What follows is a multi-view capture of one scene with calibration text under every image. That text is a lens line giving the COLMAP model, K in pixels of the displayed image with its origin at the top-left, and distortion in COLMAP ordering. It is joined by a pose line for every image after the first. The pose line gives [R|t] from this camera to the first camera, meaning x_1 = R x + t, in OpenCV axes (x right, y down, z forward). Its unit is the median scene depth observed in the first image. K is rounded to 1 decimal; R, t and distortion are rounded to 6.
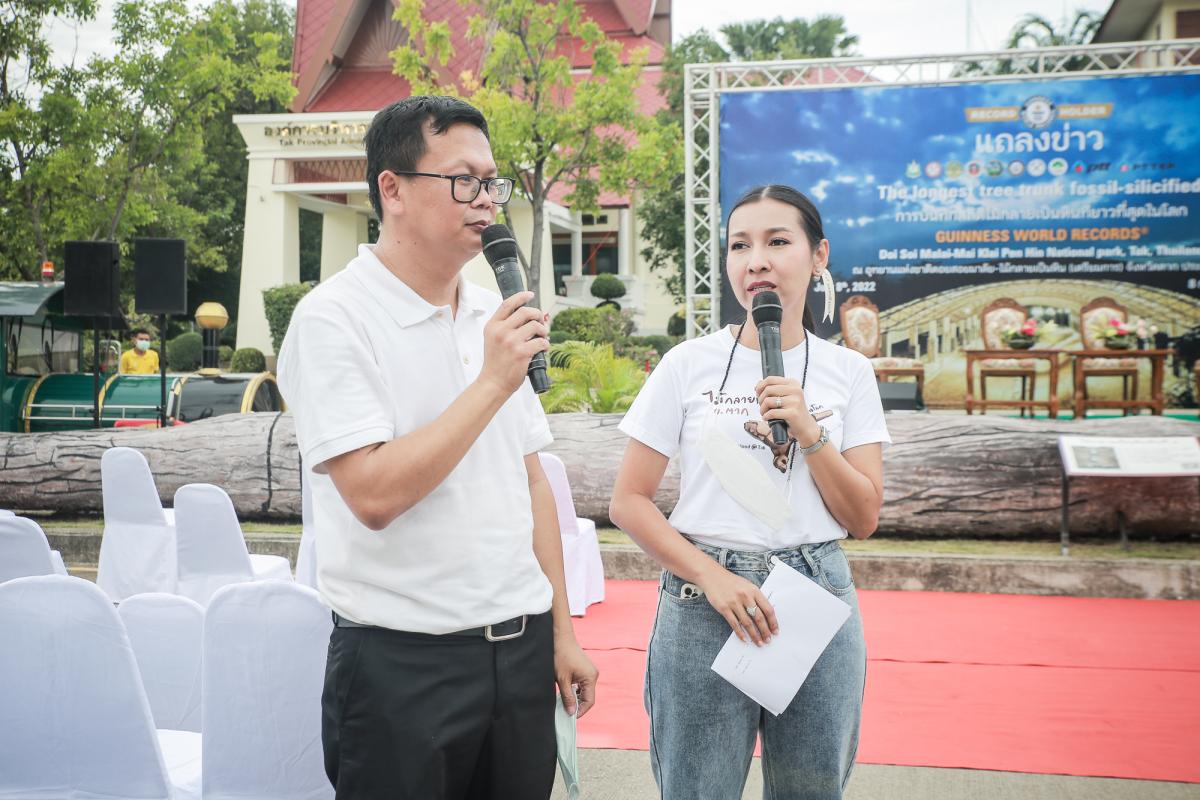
lens RADIAL K [[1634.5, 0, 600.0], [0, 1634.5, 400.0], [0, 0, 1]] dist [0.012319, 0.443448]
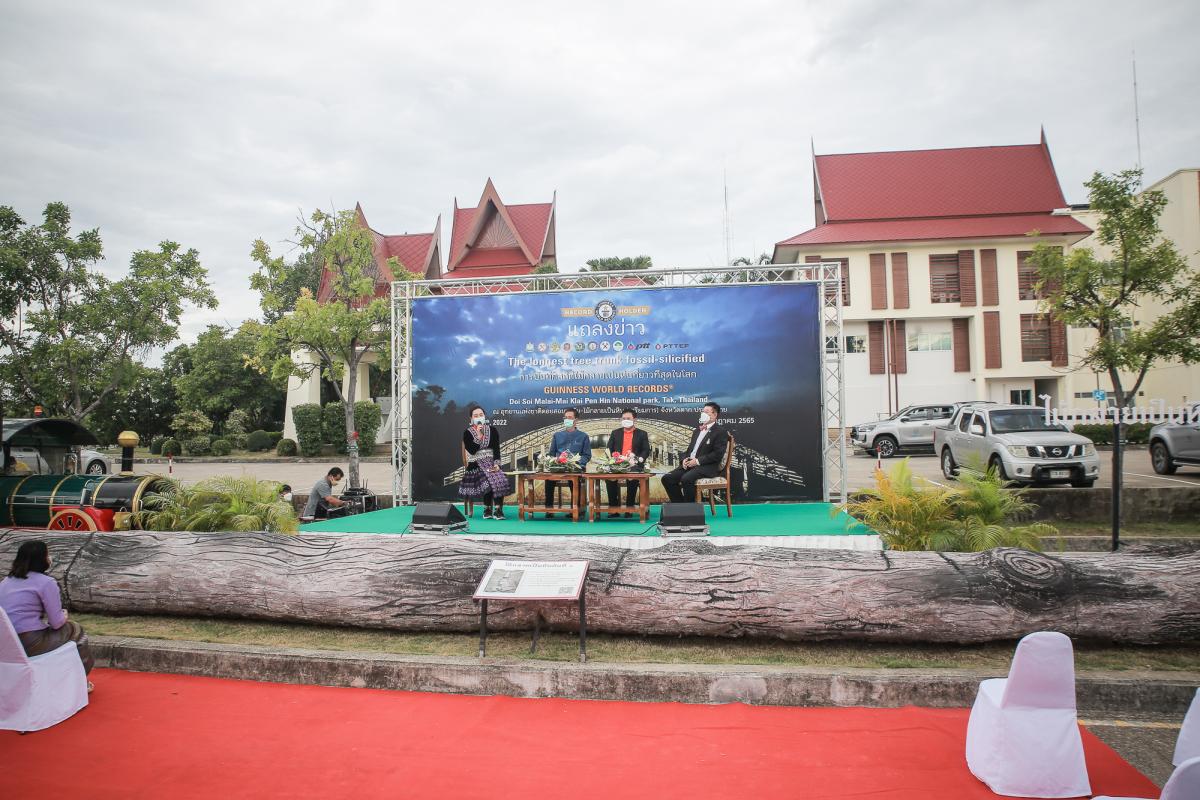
lens RADIAL K [[823.7, 0, 602.5], [0, 823.7, 395.3], [0, 0, 1]] dist [-0.135987, 0.102046]
pose [[0.999172, -0.007250, 0.040042, 0.230319], [0.009807, 0.997899, -0.064045, -0.044839], [-0.039494, 0.064384, 0.997143, 0.224006]]
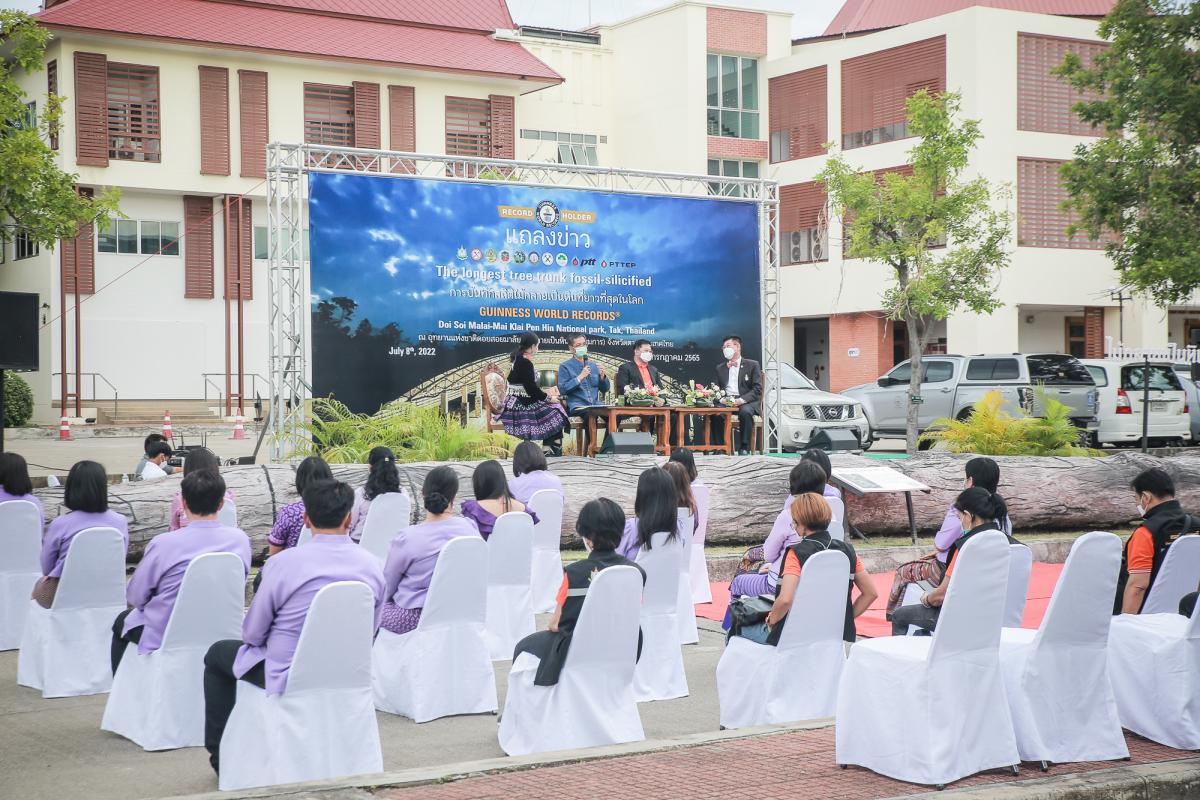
lens RADIAL K [[1909.4, 0, 616.4], [0, 1909.4, 402.5], [0, 0, 1]] dist [0.034198, 1.247054]
pose [[0.716702, 0.005298, 0.697360, -0.689354], [0.016597, 0.999558, -0.024651, 0.001940], [-0.697182, 0.029242, 0.716297, -0.055891]]
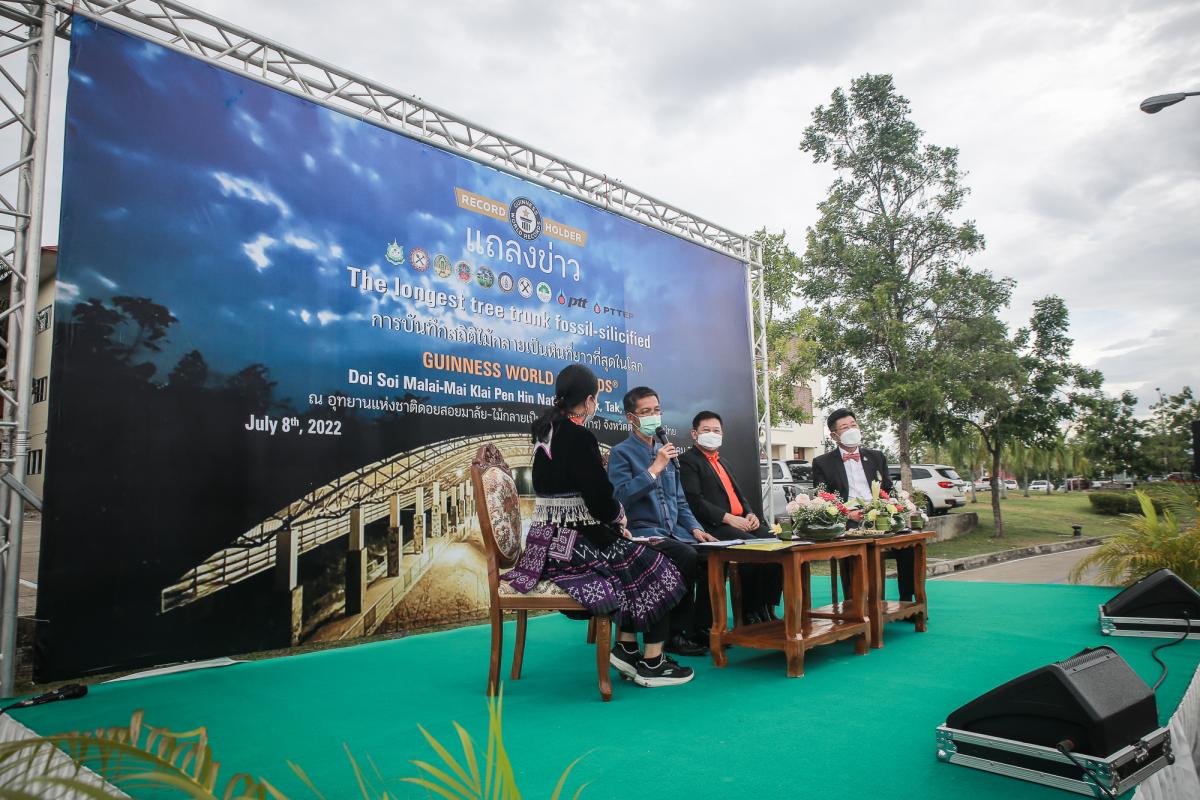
lens RADIAL K [[821.2, 0, 606.4], [0, 821.2, 397.9], [0, 0, 1]] dist [-0.130129, 0.100562]
pose [[0.499386, 0.097754, 0.860847, -0.038280], [0.030468, 0.991018, -0.130210, -0.039579], [-0.865844, 0.091254, 0.491922, 0.780226]]
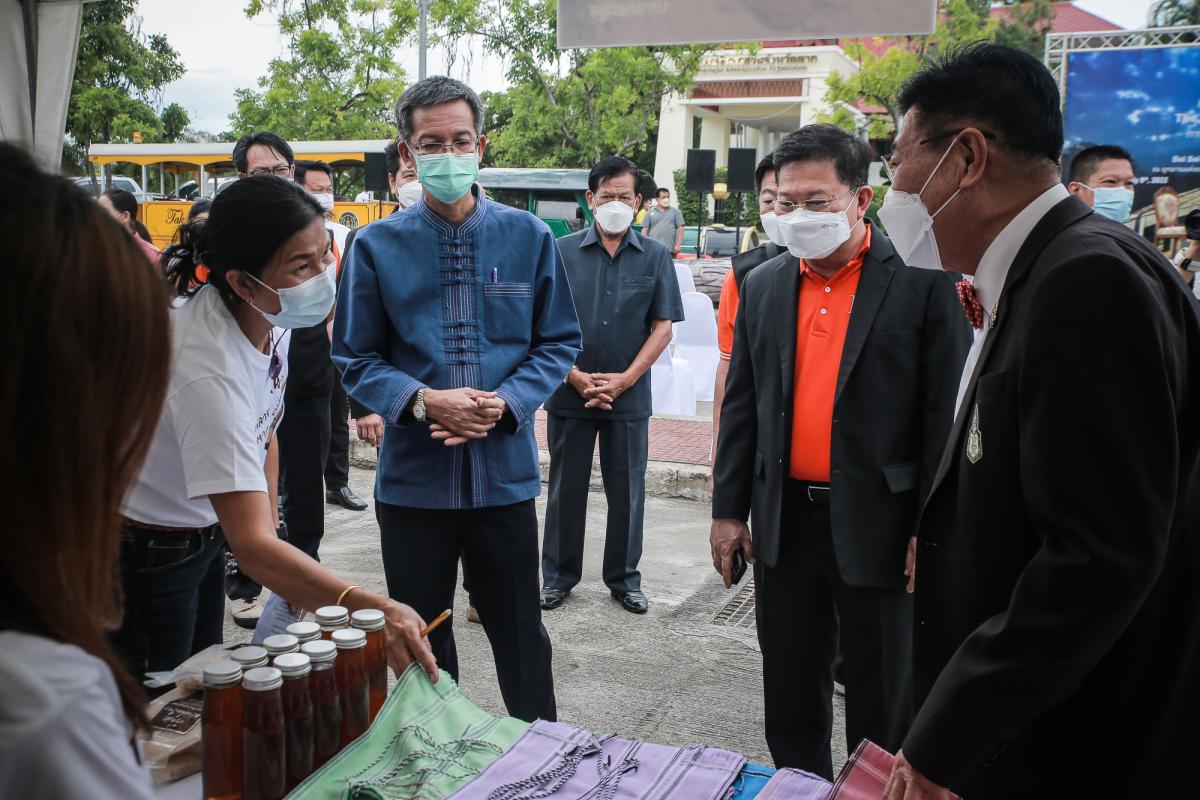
lens RADIAL K [[1172.5, 0, 607.8], [0, 1172.5, 397.7], [0, 0, 1]] dist [-0.032849, 0.147586]
pose [[0.983213, 0.048369, -0.175932, -0.150776], [-0.025679, 0.991308, 0.129028, 0.005439], [0.180644, -0.122344, 0.975910, -0.214603]]
